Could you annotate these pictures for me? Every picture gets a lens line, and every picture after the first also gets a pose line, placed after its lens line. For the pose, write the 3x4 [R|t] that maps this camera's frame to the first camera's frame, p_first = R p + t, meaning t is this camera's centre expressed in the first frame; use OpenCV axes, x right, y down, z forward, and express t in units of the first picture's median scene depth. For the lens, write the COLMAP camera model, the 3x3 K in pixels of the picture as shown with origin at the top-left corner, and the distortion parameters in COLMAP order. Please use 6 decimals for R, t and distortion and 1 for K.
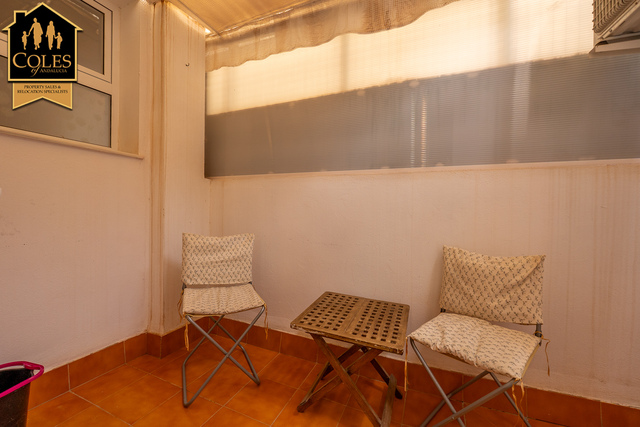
lens RADIAL K [[273.3, 0, 317.3], [0, 273.3, 212.1], [0, 0, 1]] dist [-0.000530, -0.000225]
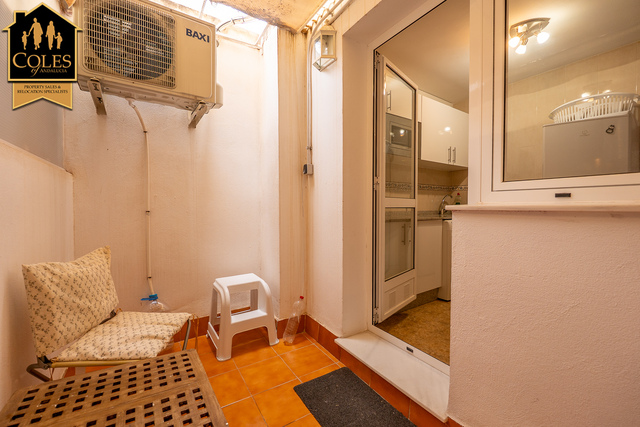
lens RADIAL K [[273.3, 0, 316.8], [0, 273.3, 211.3], [0, 0, 1]] dist [-0.000530, -0.000225]
pose [[-0.825419, -0.018491, 0.564218, -0.522432], [-0.004773, 0.999656, 0.025780, -0.025391], [-0.564501, 0.018586, -0.825223, 1.318917]]
